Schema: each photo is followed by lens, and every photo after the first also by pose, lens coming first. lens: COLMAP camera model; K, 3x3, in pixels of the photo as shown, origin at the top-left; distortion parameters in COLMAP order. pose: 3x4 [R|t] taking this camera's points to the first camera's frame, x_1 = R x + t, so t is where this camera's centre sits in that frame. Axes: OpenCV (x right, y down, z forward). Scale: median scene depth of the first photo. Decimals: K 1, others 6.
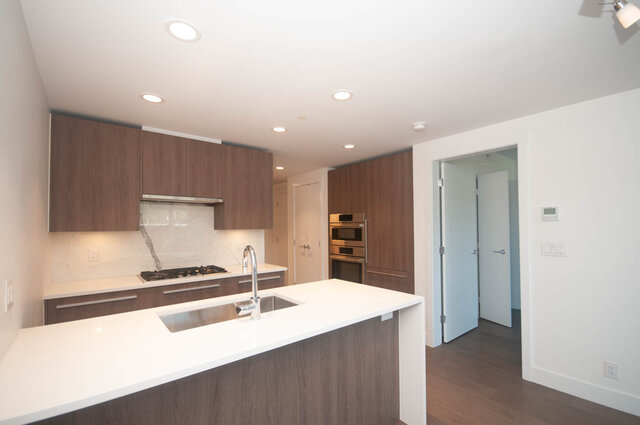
lens RADIAL K [[283.4, 0, 321.9], [0, 283.4, 219.8], [0, 0, 1]] dist [0.003076, -0.010334]
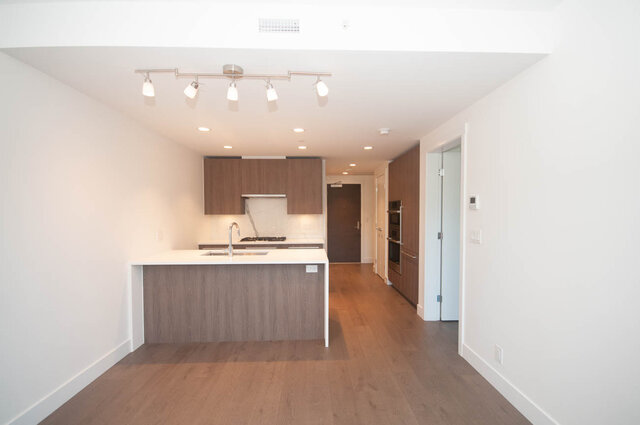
lens RADIAL K [[283.4, 0, 321.9], [0, 283.4, 219.8], [0, 0, 1]] dist [0.003076, -0.010334]
pose [[0.798557, 0.024403, -0.601425, 0.834134], [0.011841, 0.998348, 0.056230, -0.020547], [0.601803, -0.052025, 0.796948, -0.146695]]
